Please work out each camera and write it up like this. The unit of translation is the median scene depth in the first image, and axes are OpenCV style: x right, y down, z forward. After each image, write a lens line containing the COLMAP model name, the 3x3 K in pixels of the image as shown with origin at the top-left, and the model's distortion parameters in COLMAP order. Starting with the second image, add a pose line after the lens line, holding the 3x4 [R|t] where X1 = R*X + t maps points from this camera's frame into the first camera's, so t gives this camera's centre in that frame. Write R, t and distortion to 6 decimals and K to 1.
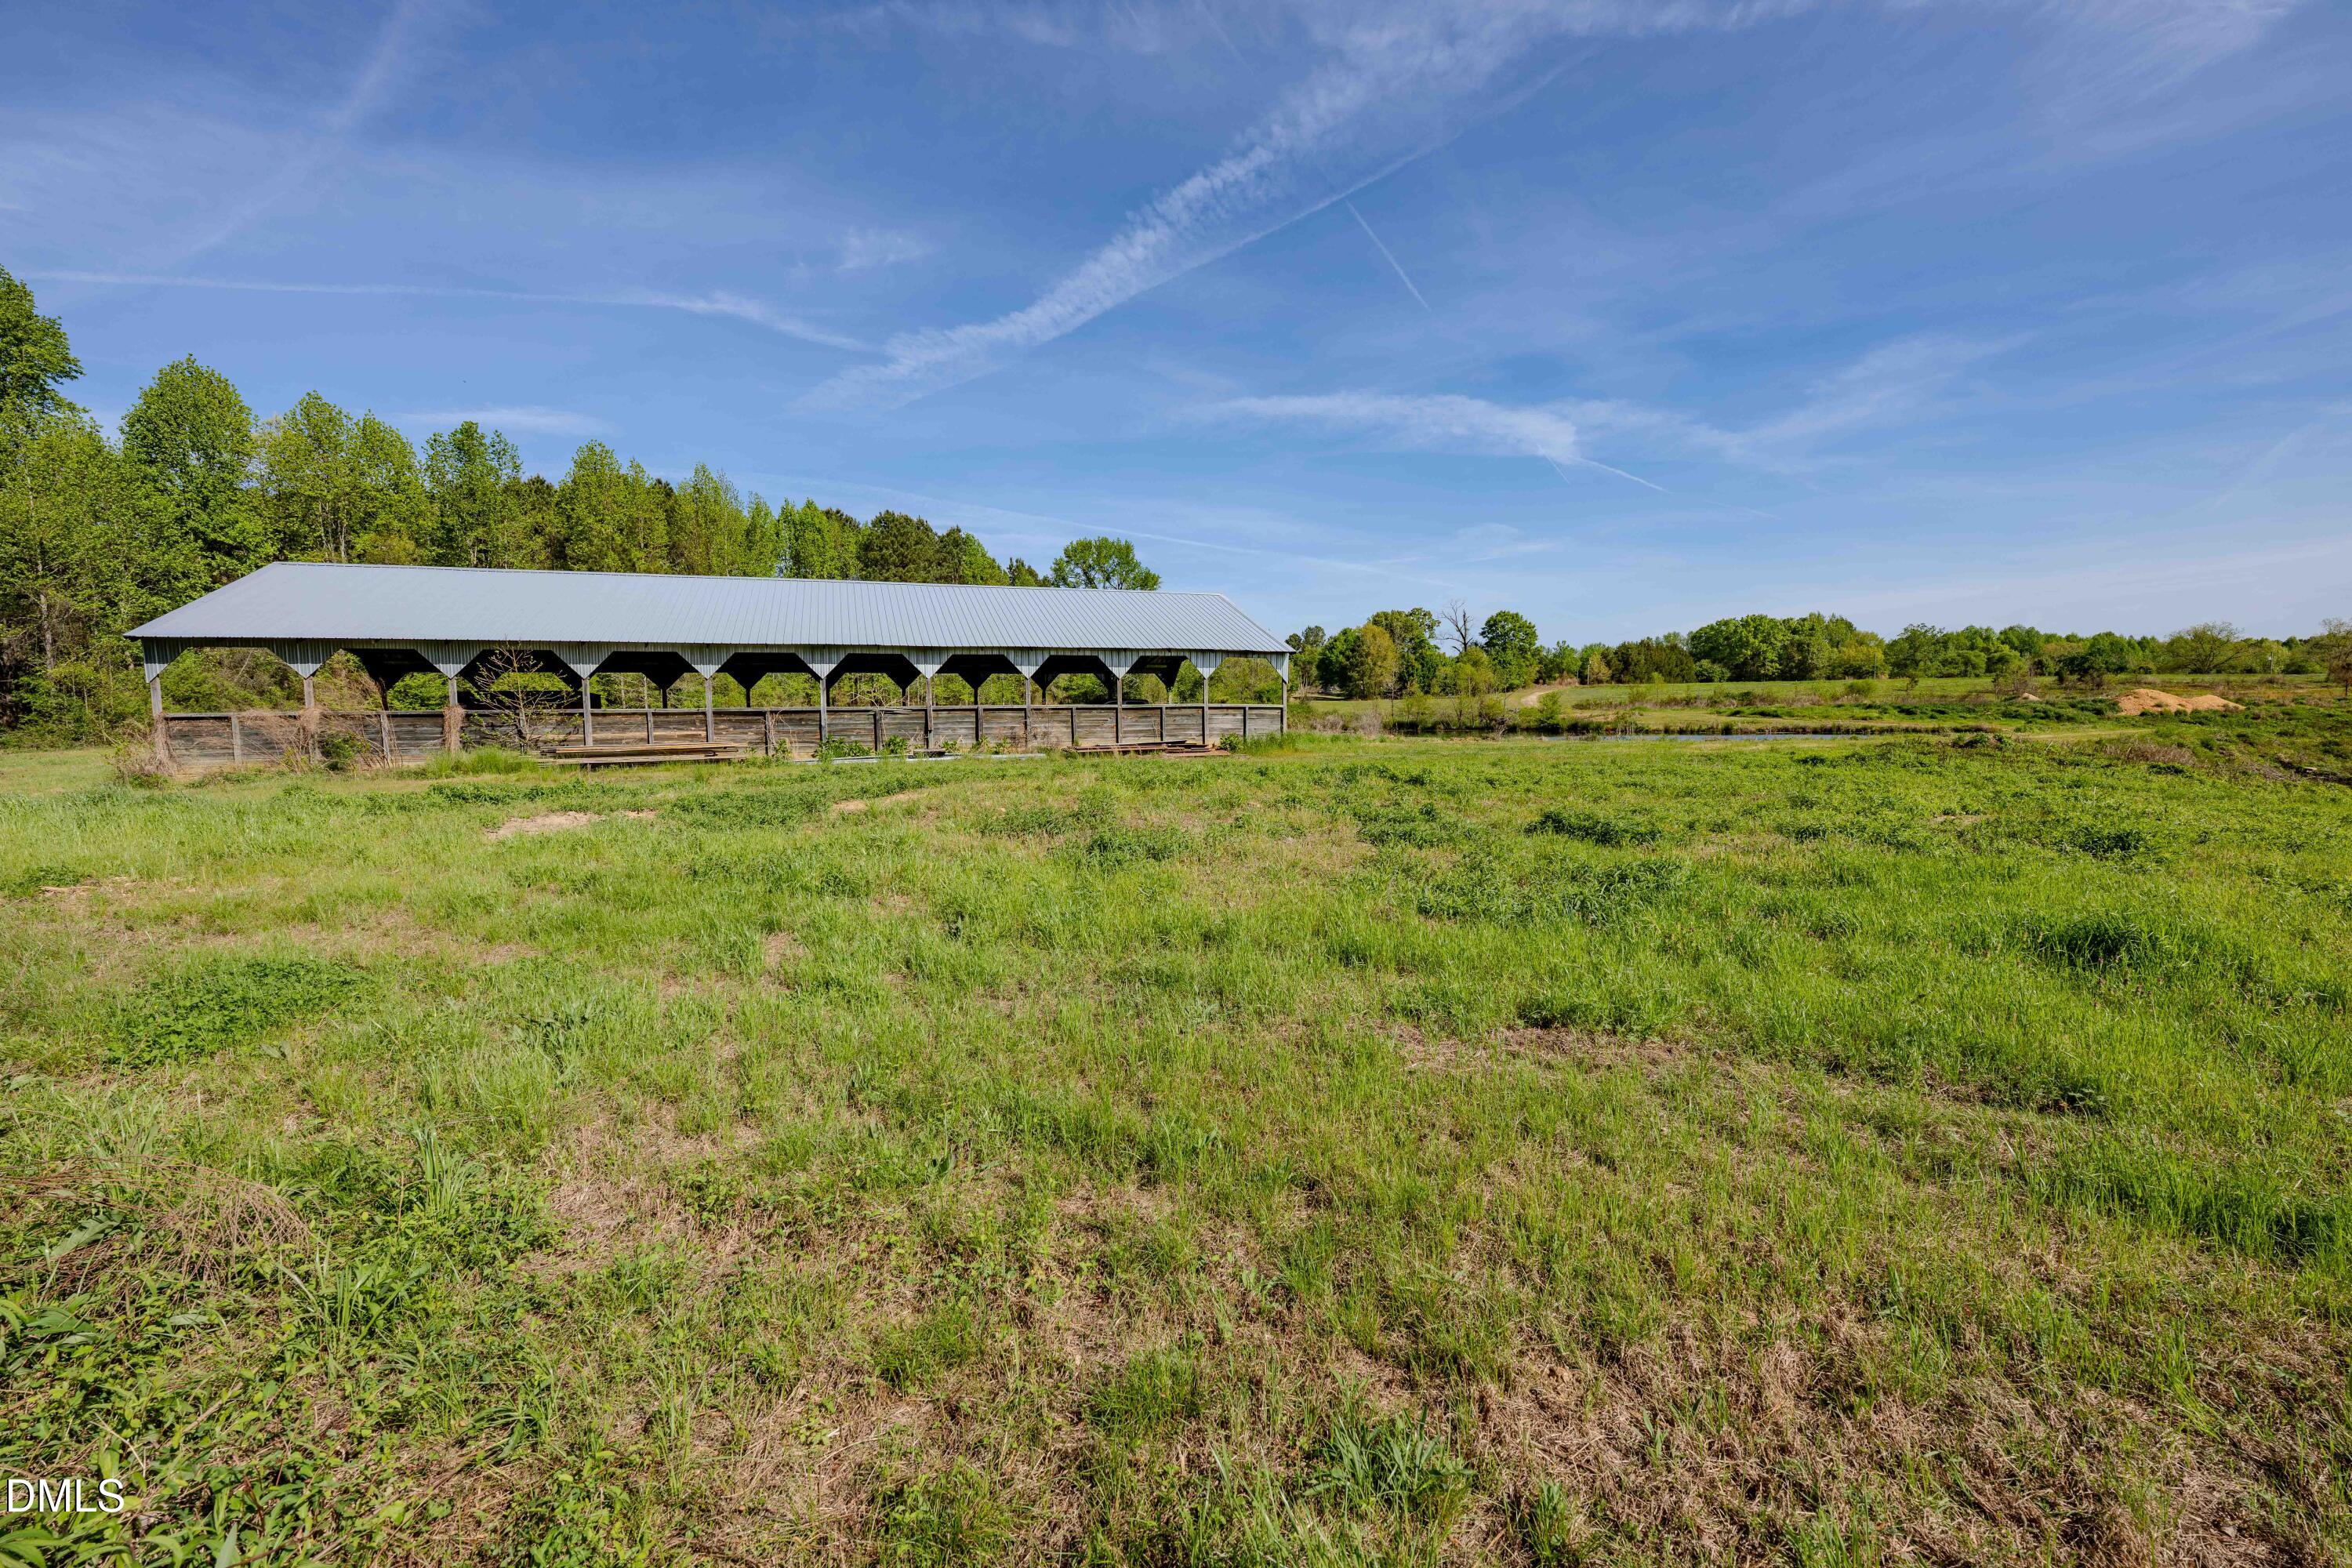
lens RADIAL K [[943.4, 0, 1176.7], [0, 943.4, 783.9], [0, 0, 1]] dist [-0.001023, -0.000215]
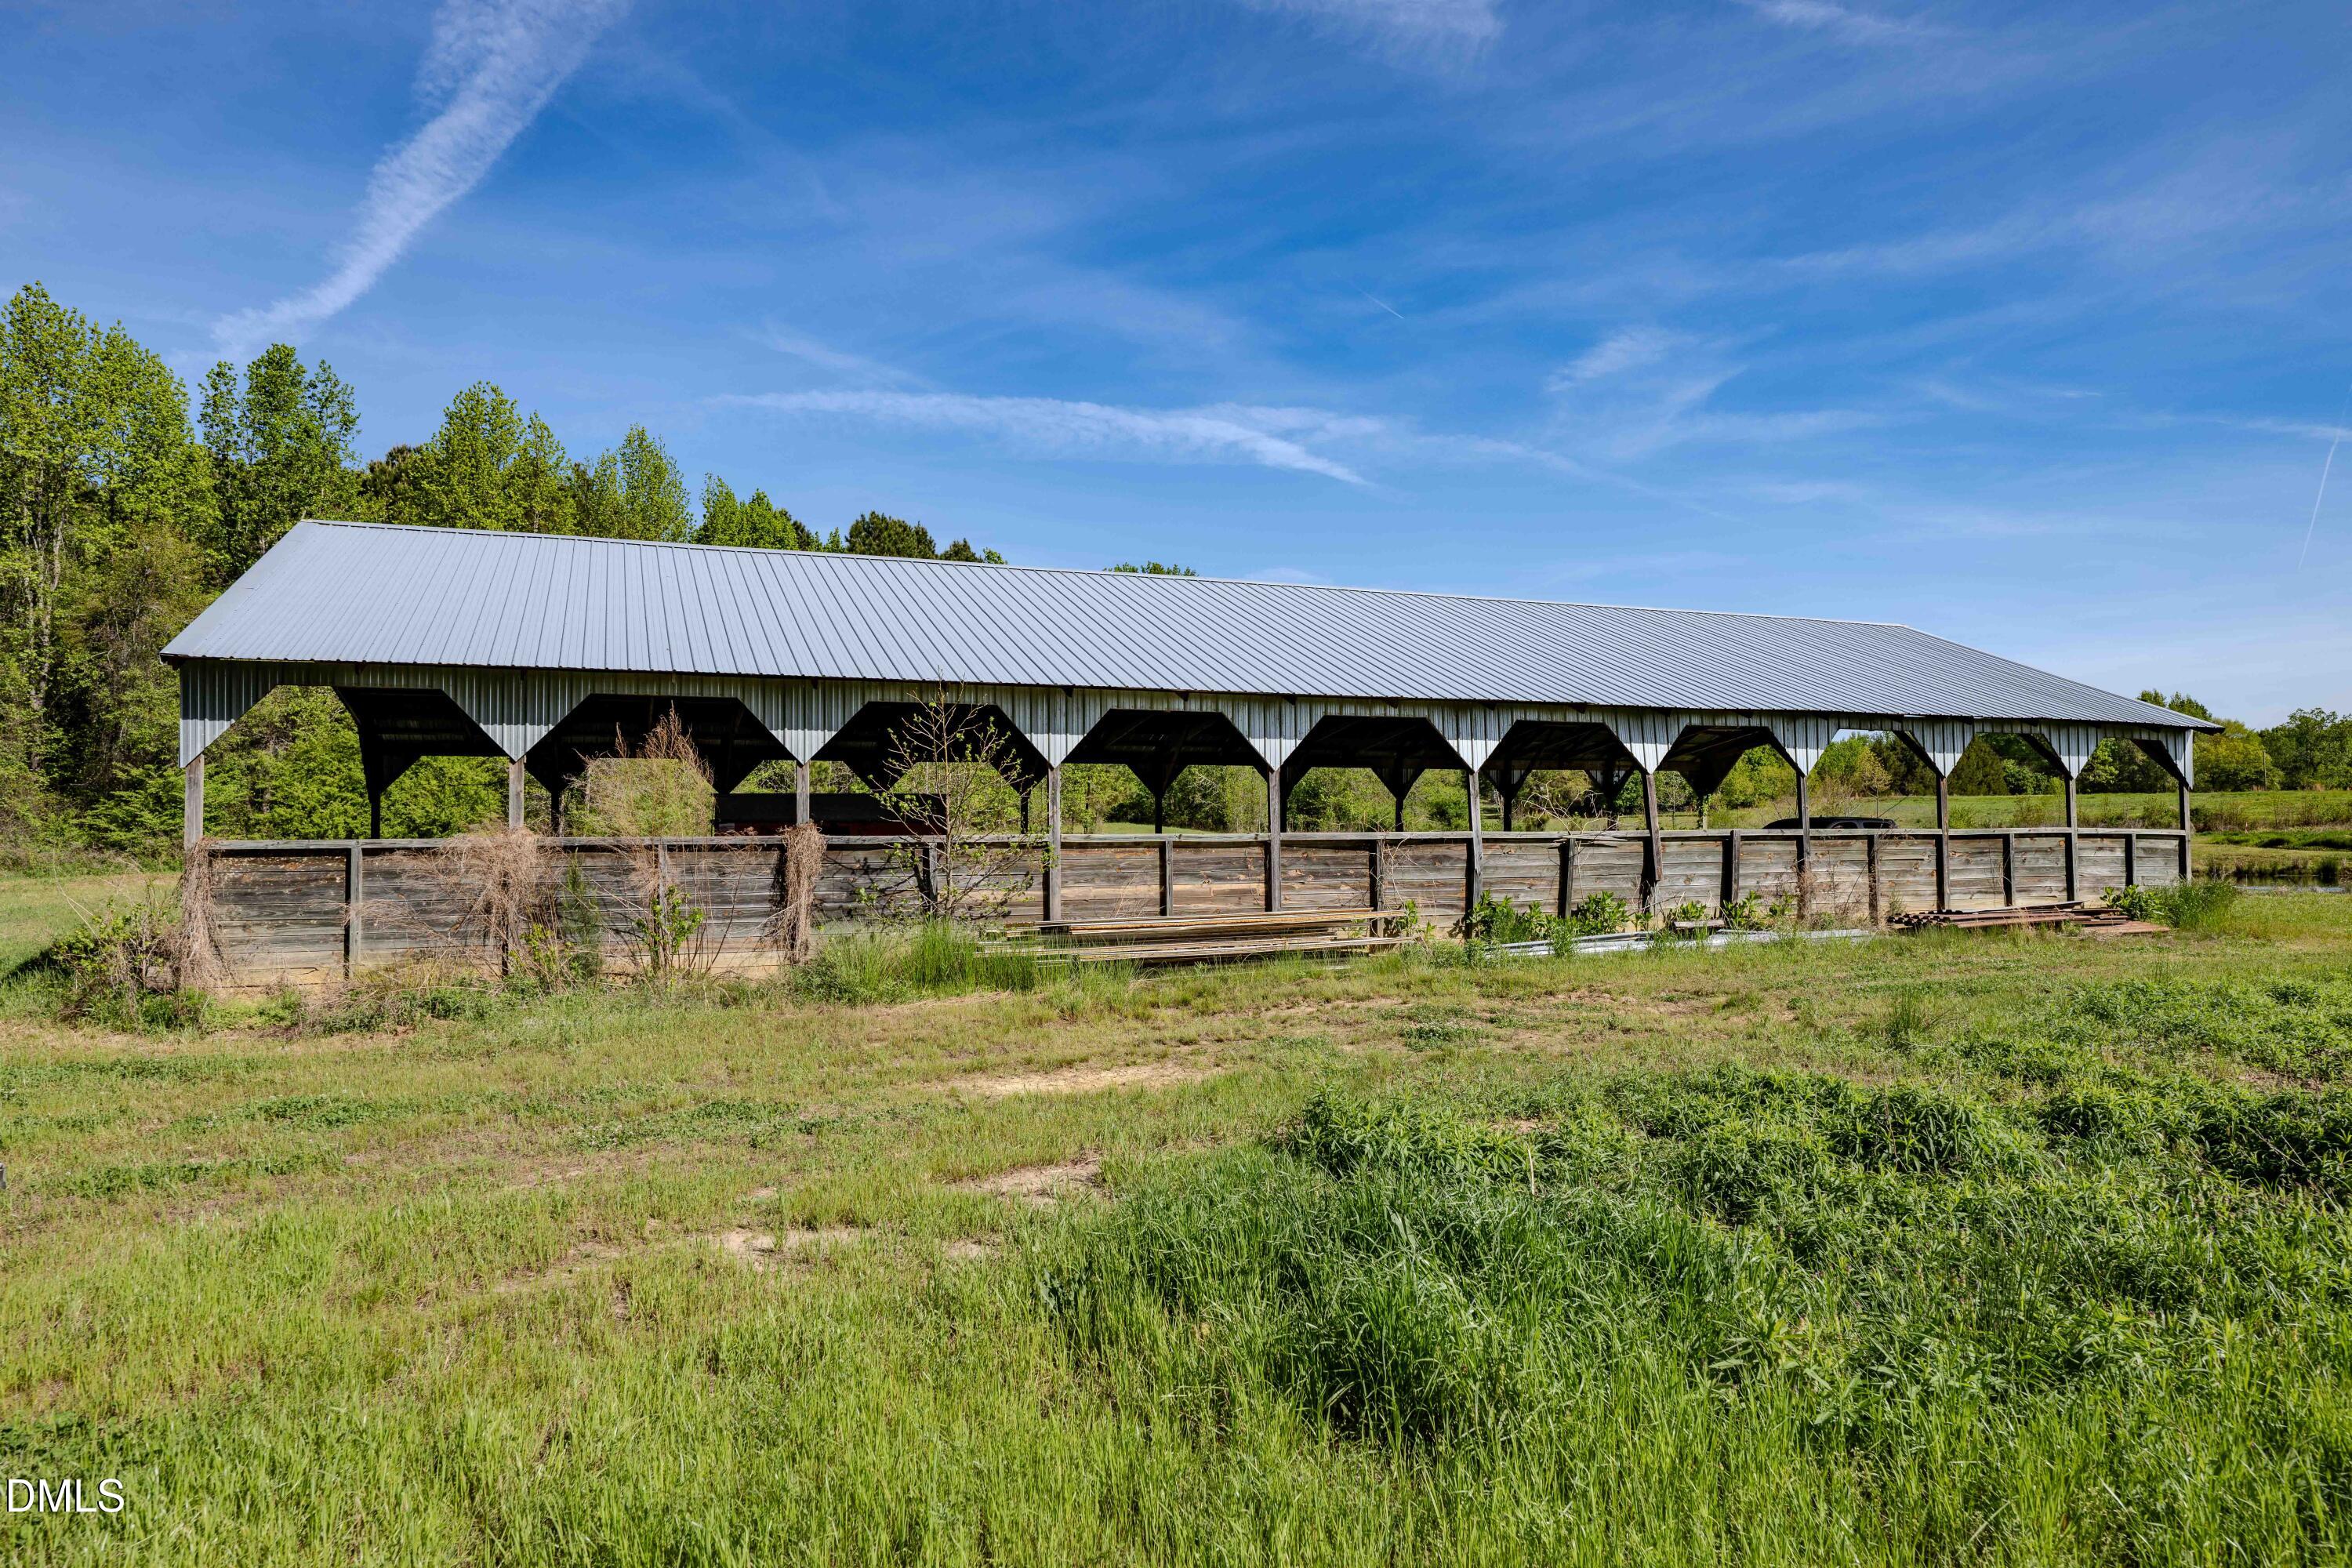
lens RADIAL K [[1429.8, 0, 1175.6], [0, 1429.8, 784.0], [0, 0, 1]] dist [0.002555, 0.001588]
pose [[0.999477, 0.005966, 0.031772, -0.527384], [-0.002404, 0.993818, -0.110998, -0.024178], [-0.032238, 0.110863, 0.993313, 0.281813]]
